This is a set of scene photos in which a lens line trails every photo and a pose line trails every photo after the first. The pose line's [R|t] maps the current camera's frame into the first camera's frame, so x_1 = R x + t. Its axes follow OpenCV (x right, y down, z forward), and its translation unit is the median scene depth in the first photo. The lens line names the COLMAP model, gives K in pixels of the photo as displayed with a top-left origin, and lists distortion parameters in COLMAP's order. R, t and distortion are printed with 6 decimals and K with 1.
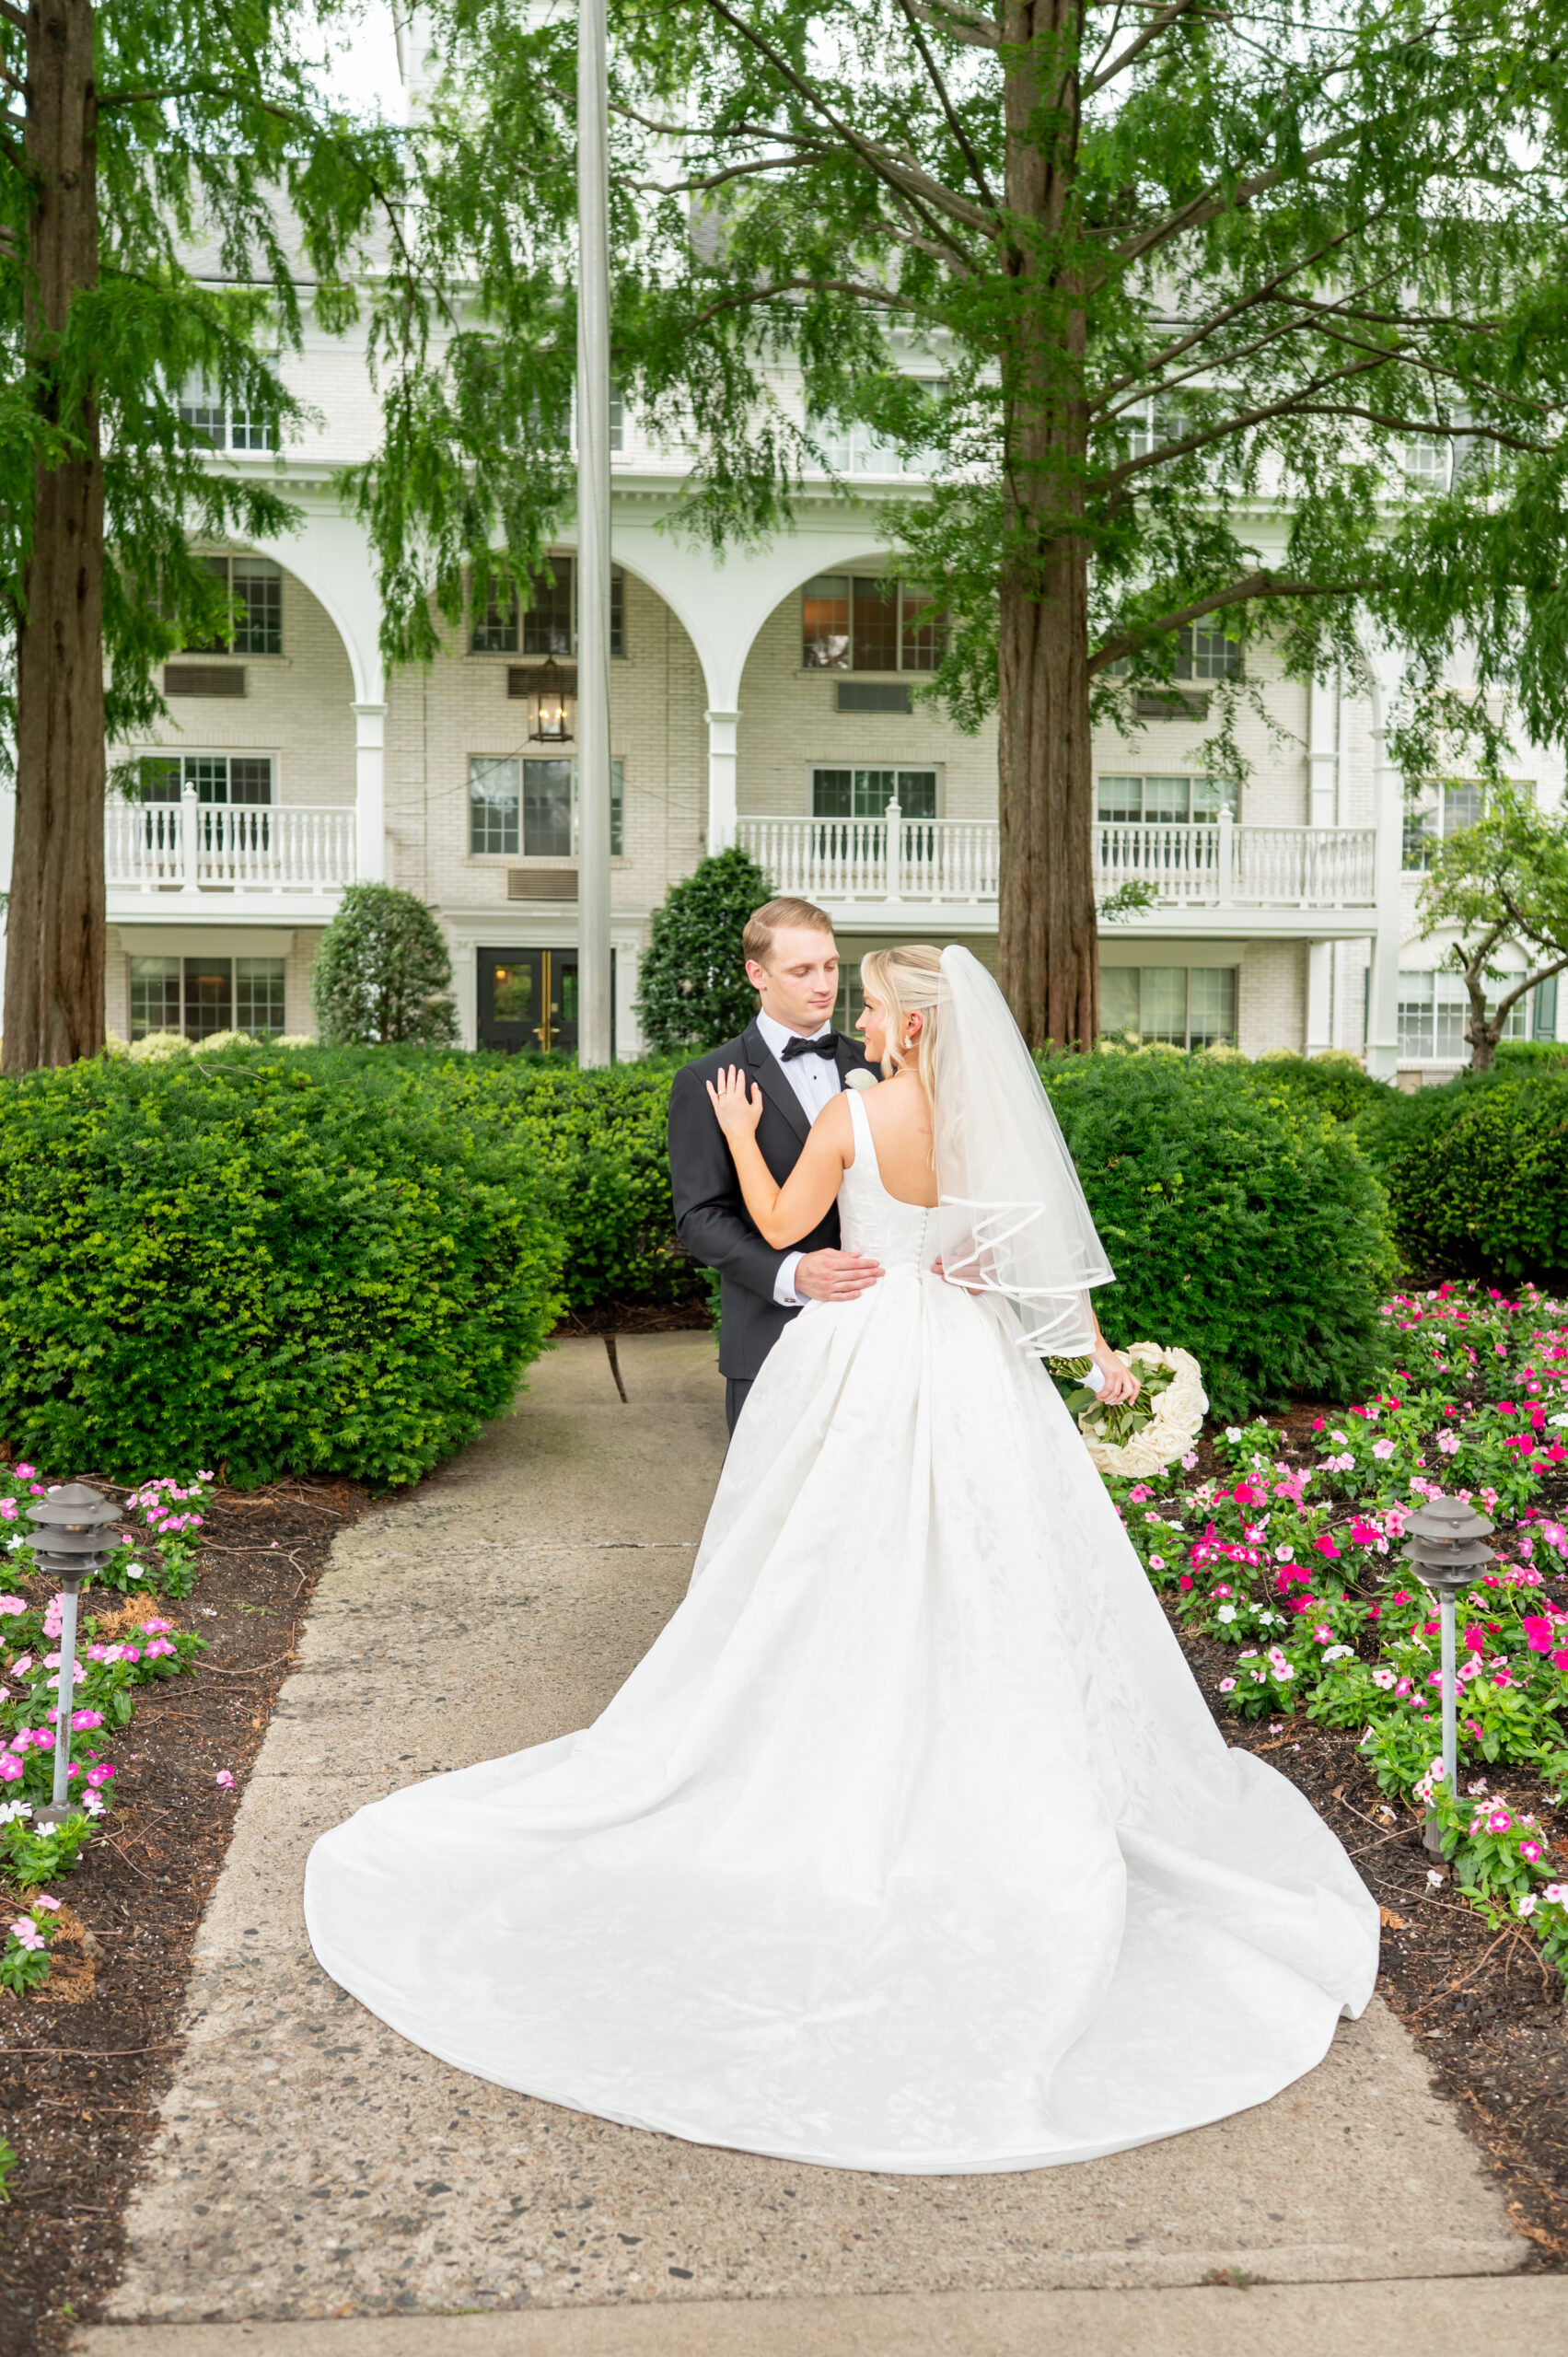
lens RADIAL K [[2238.0, 0, 796.1], [0, 2238.0, 1179.8], [0, 0, 1]] dist [-0.001498, 0.000000]
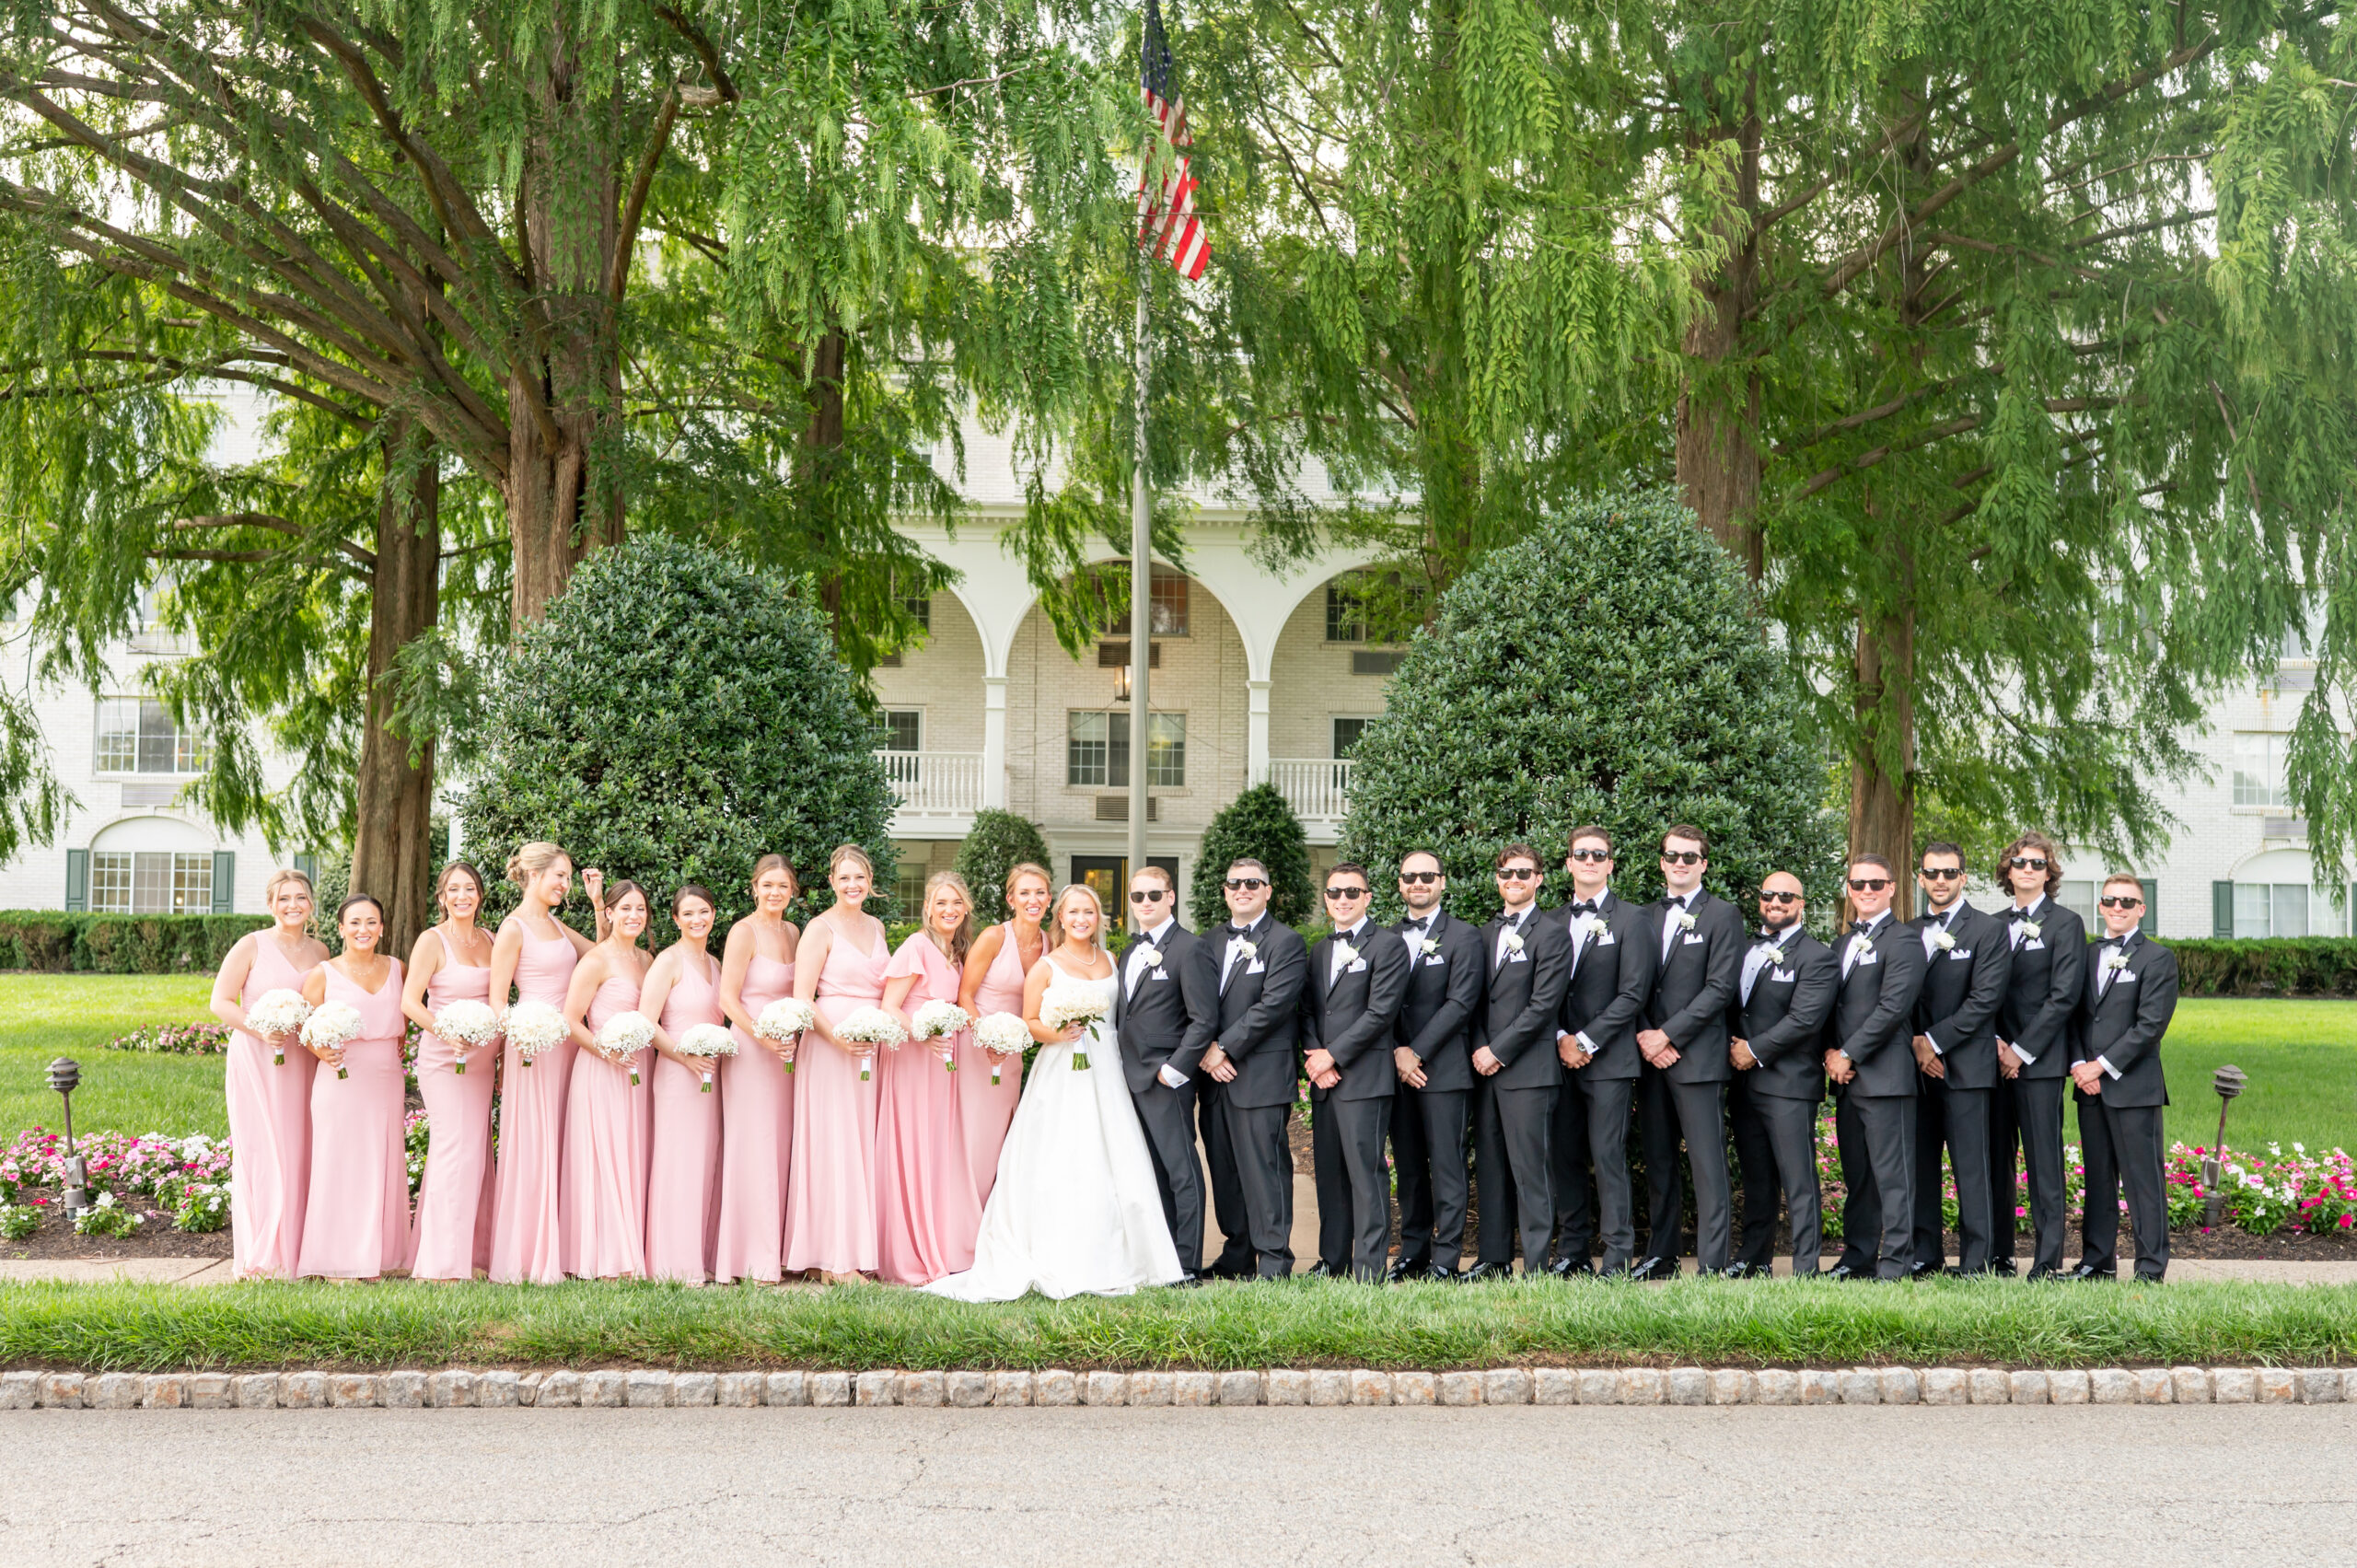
lens RADIAL K [[2238.0, 0, 1196.0], [0, 2238.0, 770.7], [0, 0, 1]] dist [-0.001498, 0.000000]
pose [[0.996761, 0.000973, -0.080410, 0.040428], [-0.012177, 0.990223, -0.138964, 0.031751], [0.079489, 0.139493, 0.987027, -0.339867]]
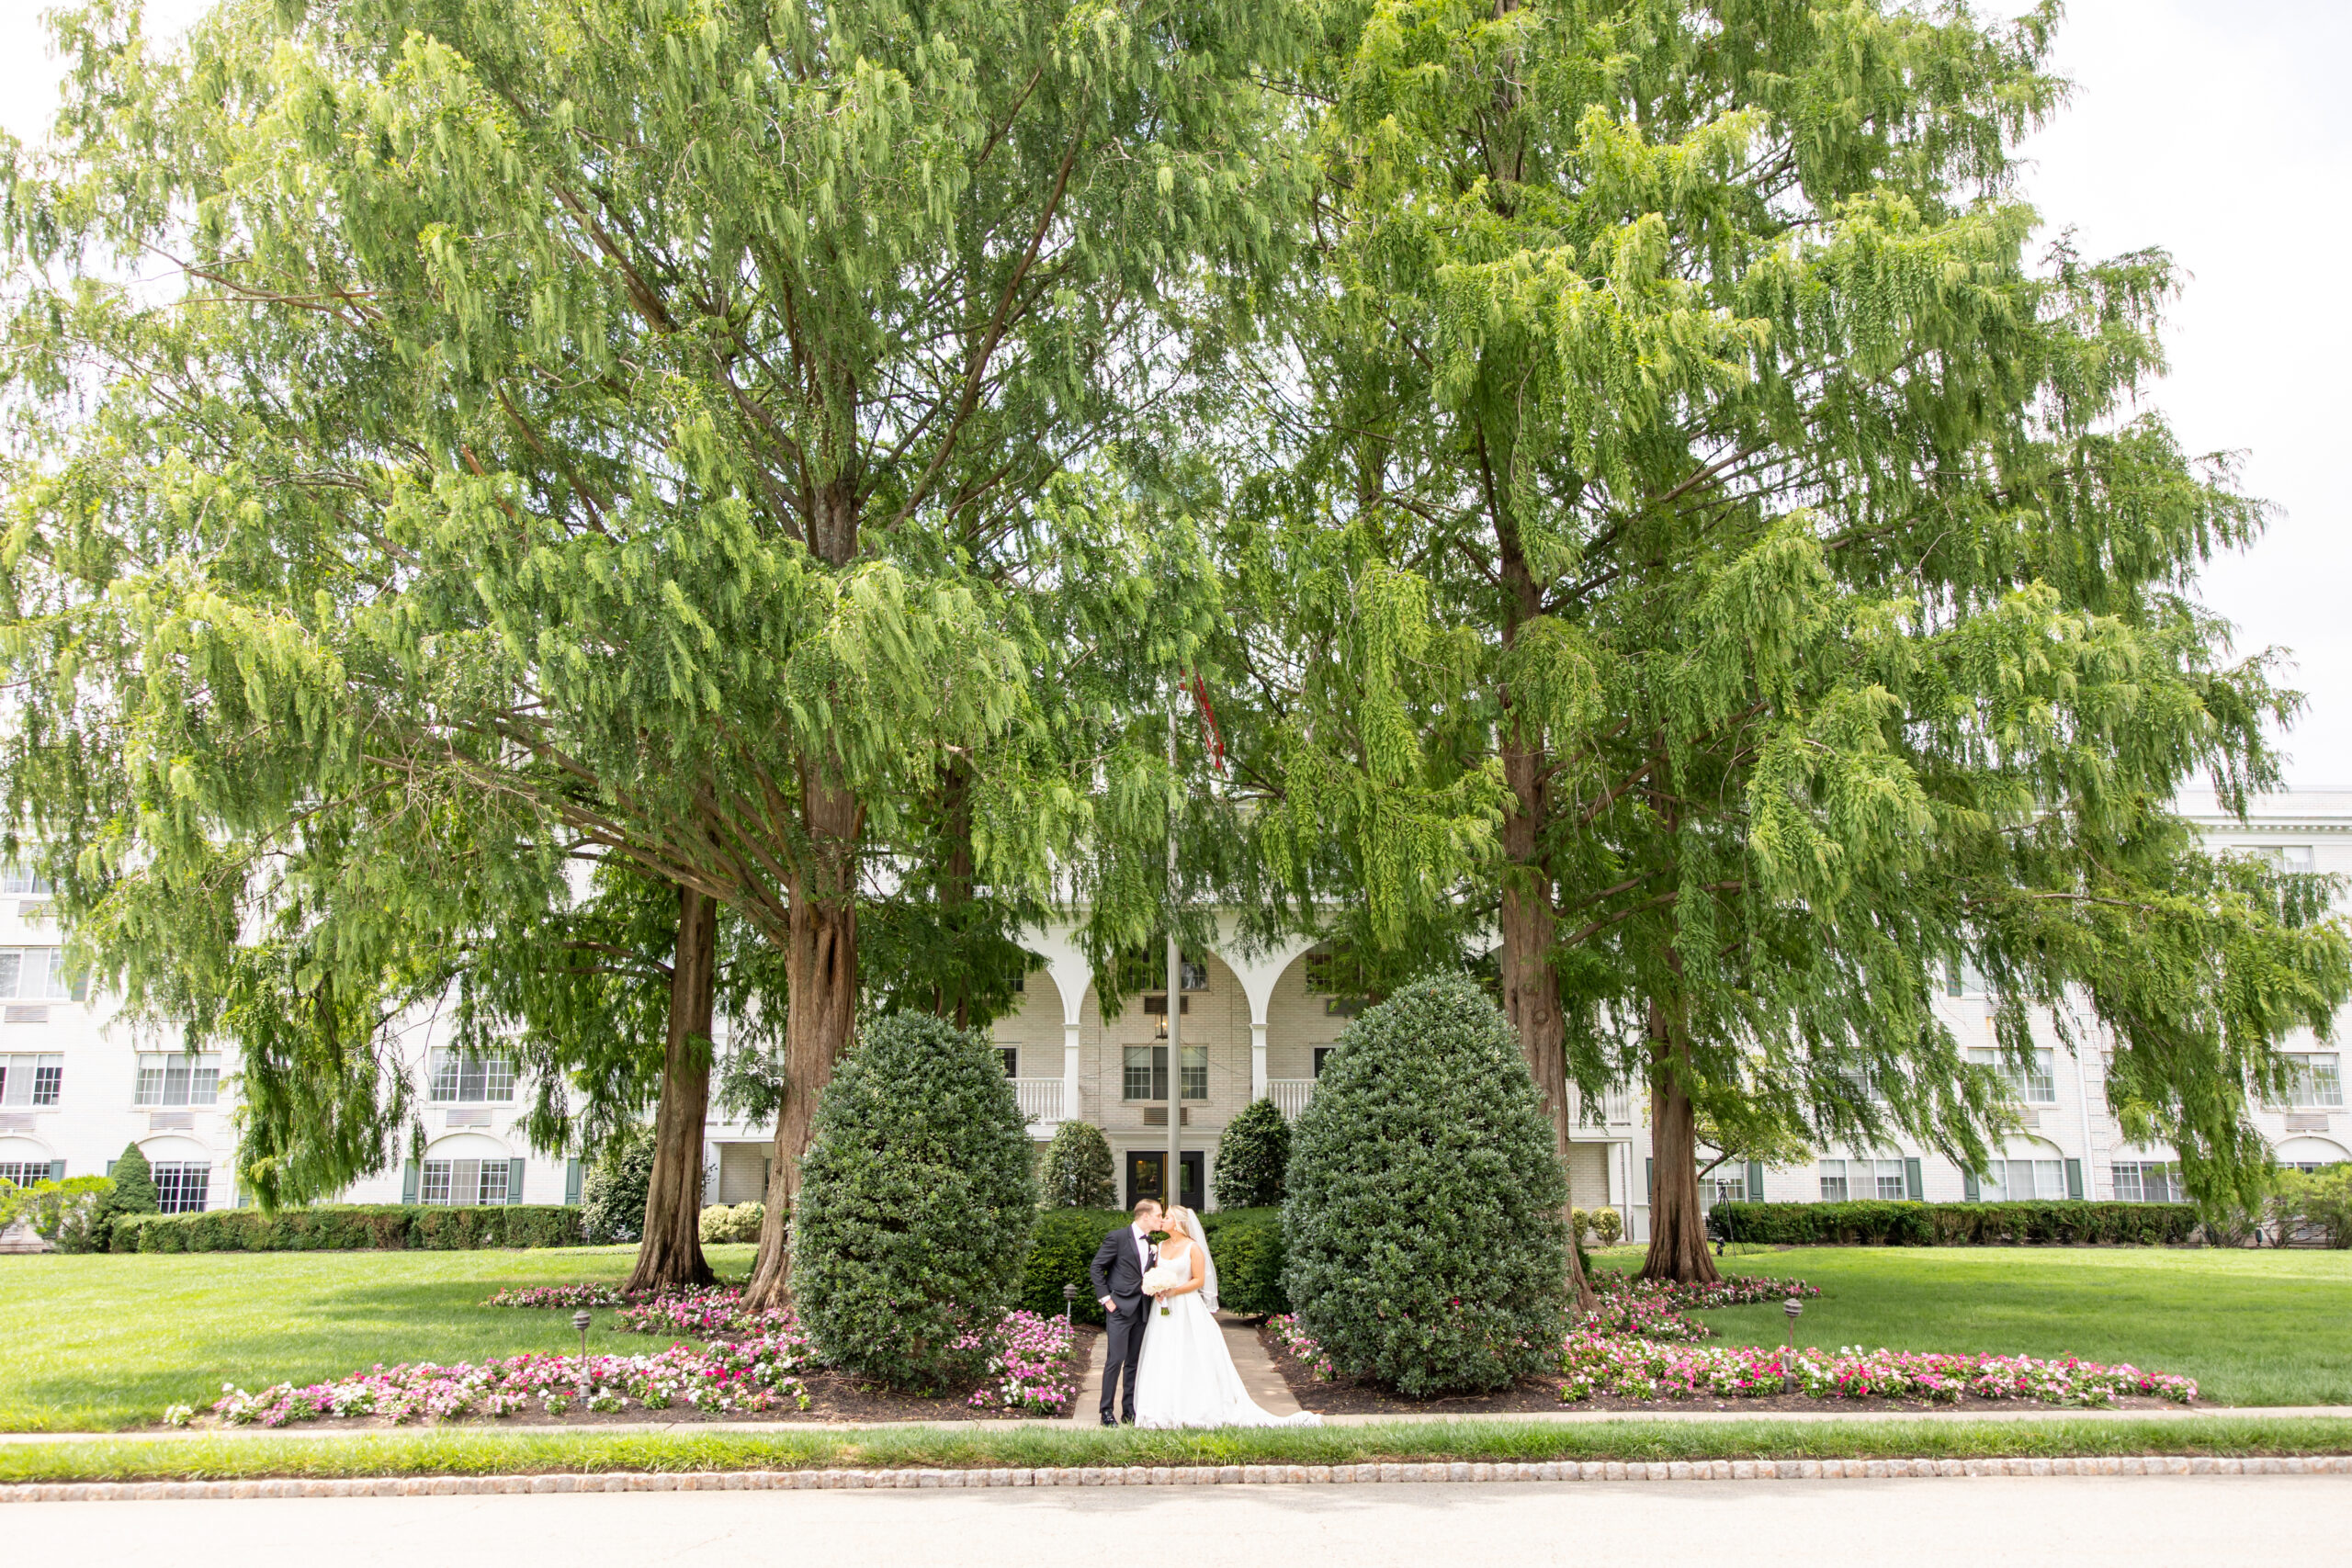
lens RADIAL K [[1776.0, 0, 1180.0], [0, 1776.0, 789.2], [0, 0, 1]] dist [0.015948, -0.002215]
pose [[0.994579, -0.030336, -0.099464, 0.060942], [0.000397, 0.957602, -0.288093, 0.034069], [0.103986, 0.286492, 0.952423, -0.528073]]
